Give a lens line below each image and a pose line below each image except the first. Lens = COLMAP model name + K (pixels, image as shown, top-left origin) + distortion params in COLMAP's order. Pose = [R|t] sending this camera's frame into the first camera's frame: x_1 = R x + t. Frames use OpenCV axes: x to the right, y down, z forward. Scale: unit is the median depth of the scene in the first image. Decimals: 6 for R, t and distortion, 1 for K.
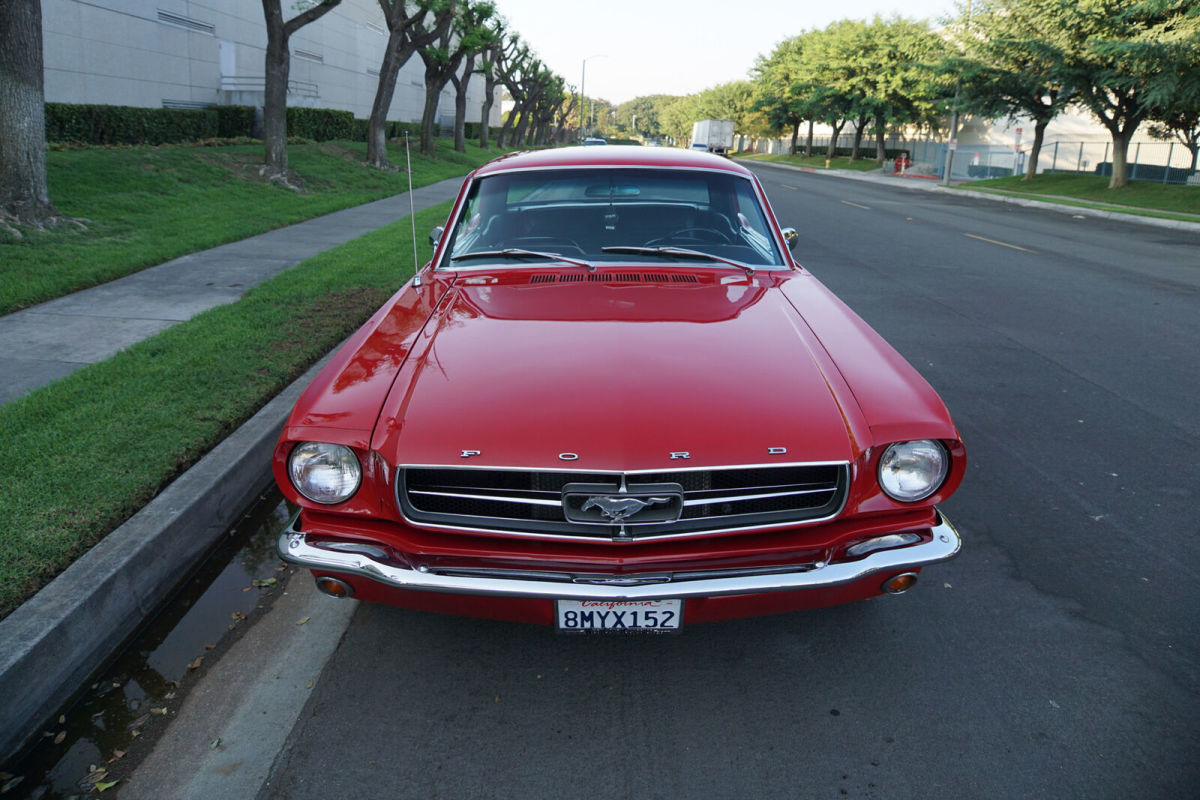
lens RADIAL K [[819.3, 0, 600.5], [0, 819.3, 325.6], [0, 0, 1]] dist [-0.141854, 0.098812]
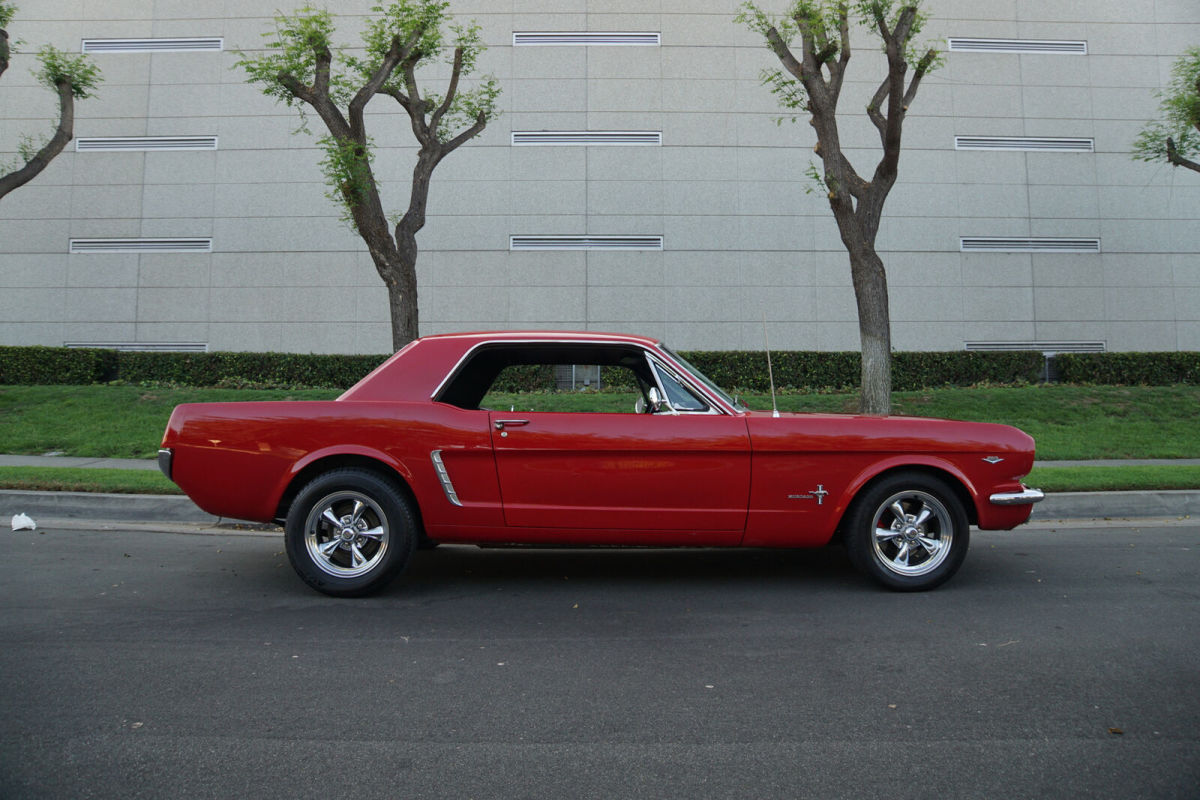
lens RADIAL K [[825.8, 0, 602.7], [0, 825.8, 326.9], [0, 0, 1]] dist [-0.145756, 0.106386]
pose [[0.008044, -0.120975, -0.992623, 0.414513], [-0.223070, 0.967424, -0.119711, -0.017482], [0.974769, 0.222387, -0.019204, 0.287222]]
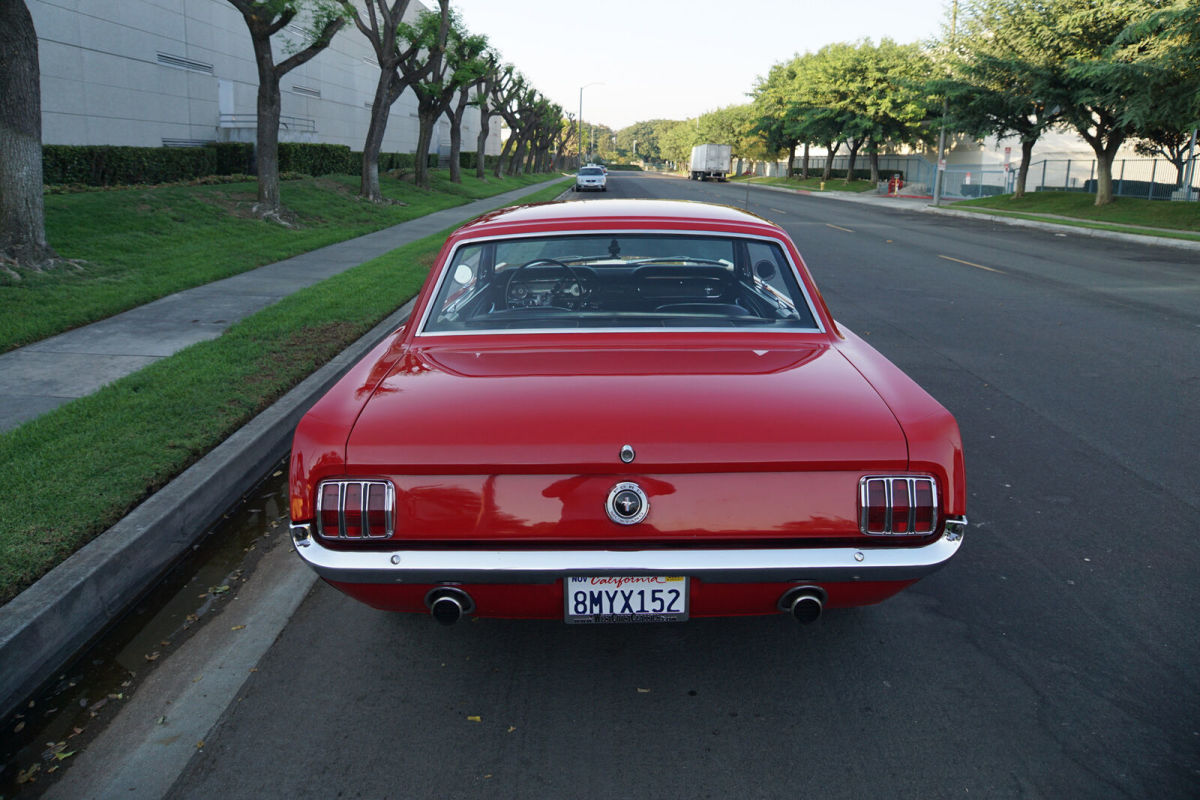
lens RADIAL K [[818.1, 0, 601.7], [0, 818.1, 325.9], [0, 0, 1]] dist [-0.143925, 0.100305]
pose [[0.999824, -0.018087, -0.004951, 0.028705], [0.017935, 0.999414, -0.029167, -0.002312], [0.005475, 0.029073, 0.999562, -0.028564]]
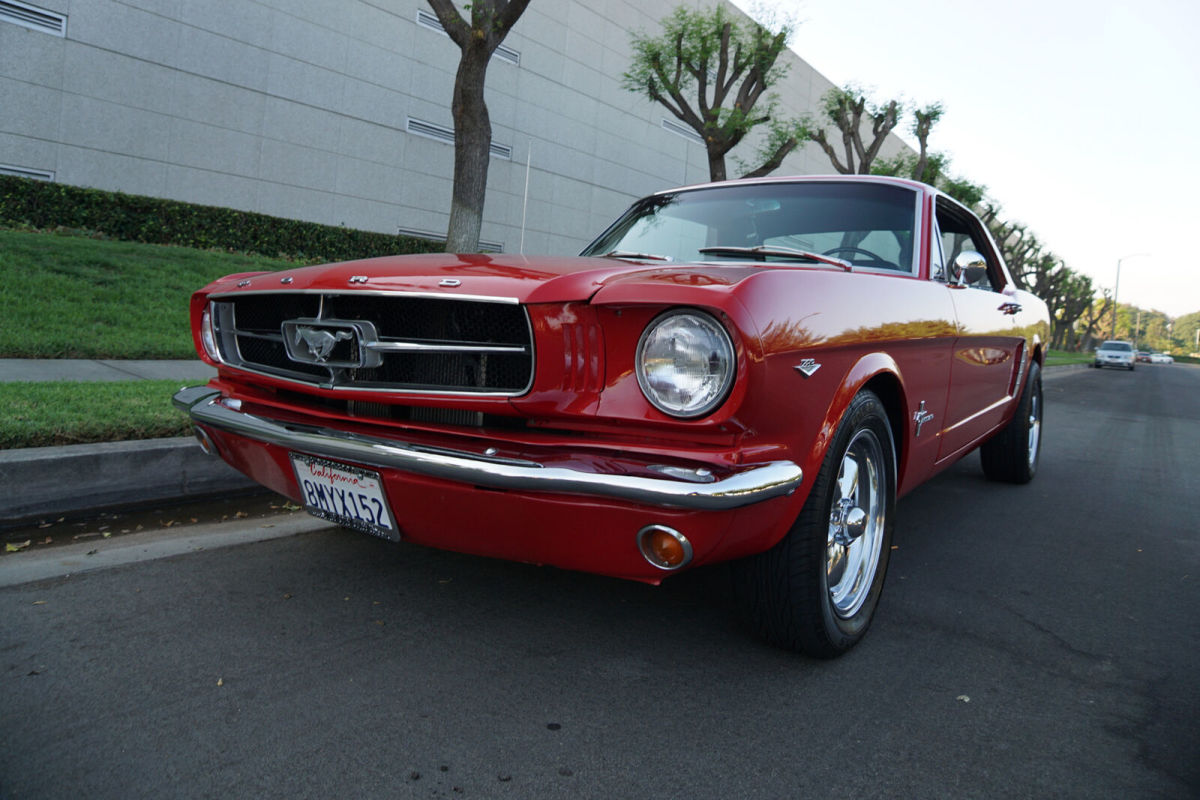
lens RADIAL K [[819.3, 0, 600.5], [0, 819.3, 325.6], [0, 0, 1]] dist [-0.141854, 0.098812]
pose [[0.813494, 0.035651, -0.580479, 0.113230], [-0.176590, 0.966136, -0.188140, 0.044927], [0.554115, 0.255557, 0.792242, 0.063963]]
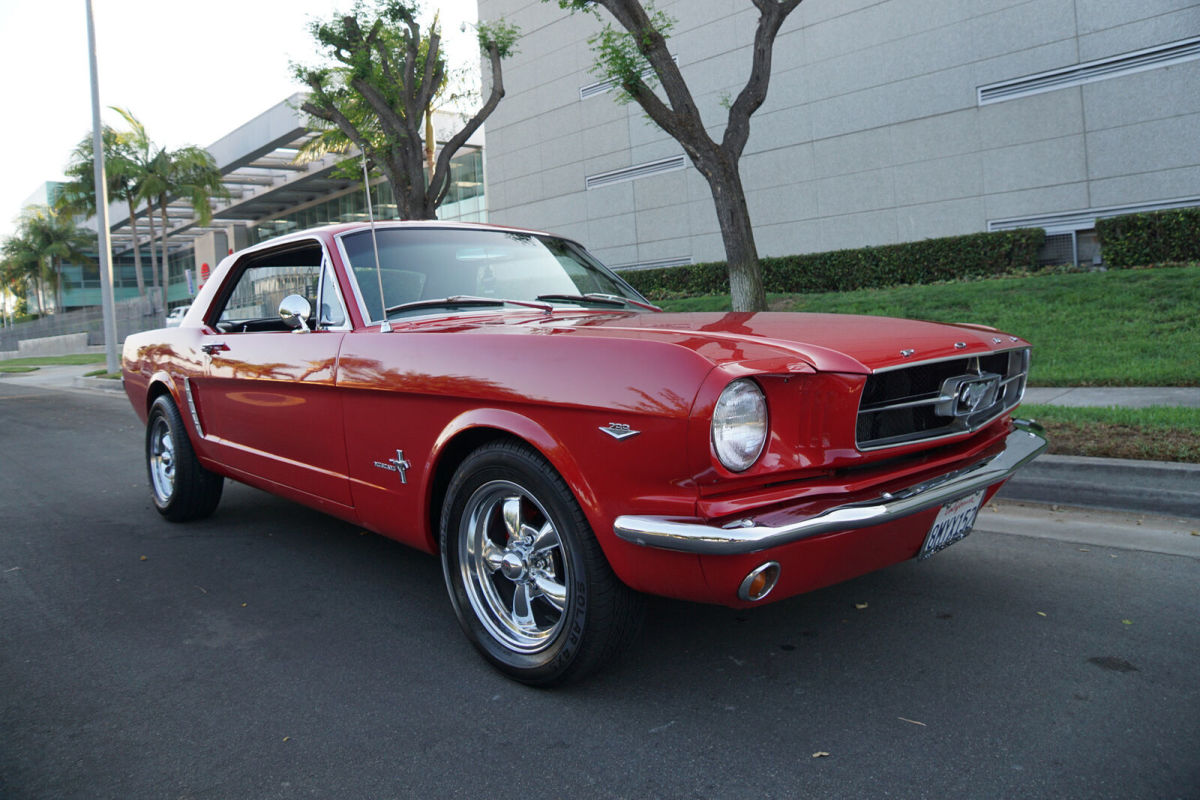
lens RADIAL K [[820.7, 0, 601.3], [0, 820.7, 326.8], [0, 0, 1]] dist [-0.143936, 0.103313]
pose [[-0.721225, 0.015781, -0.692521, 0.188002], [-0.121323, 0.981410, 0.148715, -0.073270], [0.681994, 0.191276, -0.705902, 0.527149]]
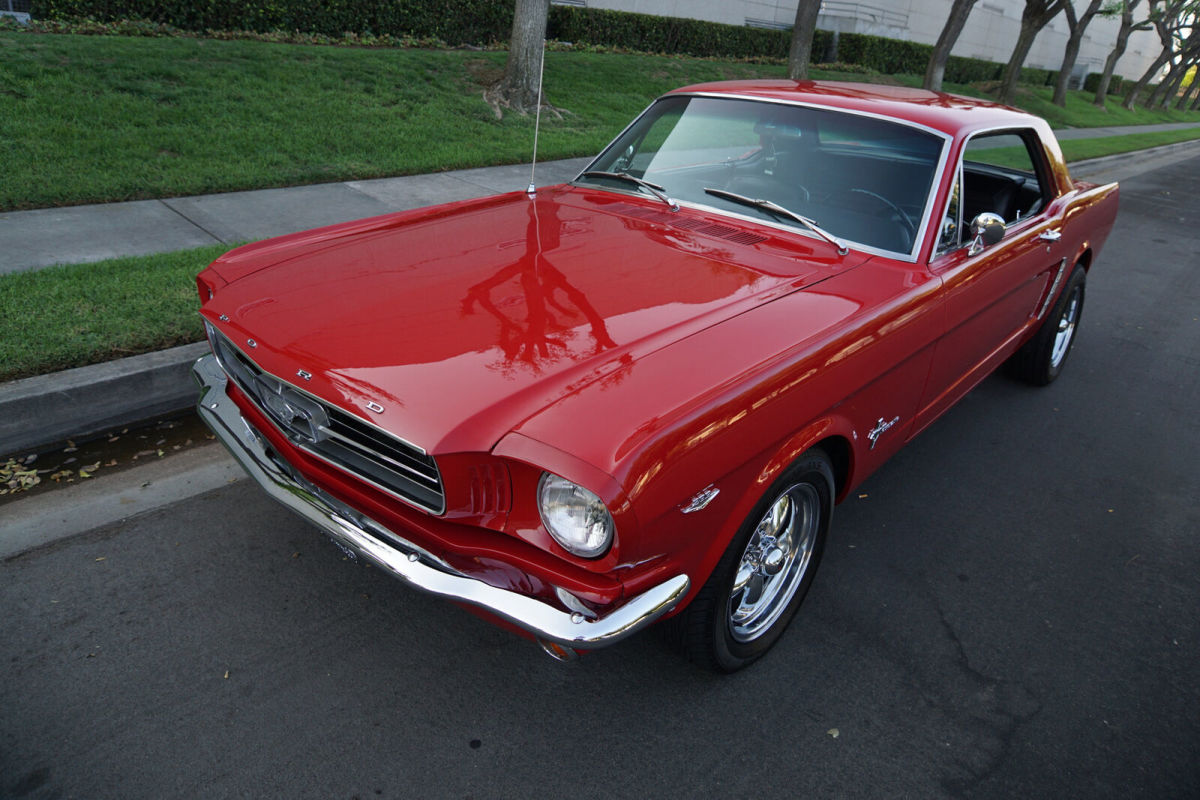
lens RADIAL K [[818.1, 0, 601.7], [0, 818.1, 325.9], [0, 0, 1]] dist [-0.143925, 0.100305]
pose [[0.738686, 0.268302, -0.618350, 0.128015], [-0.218373, 0.963147, 0.157040, -0.016812], [0.637696, 0.019027, 0.770053, 0.067897]]
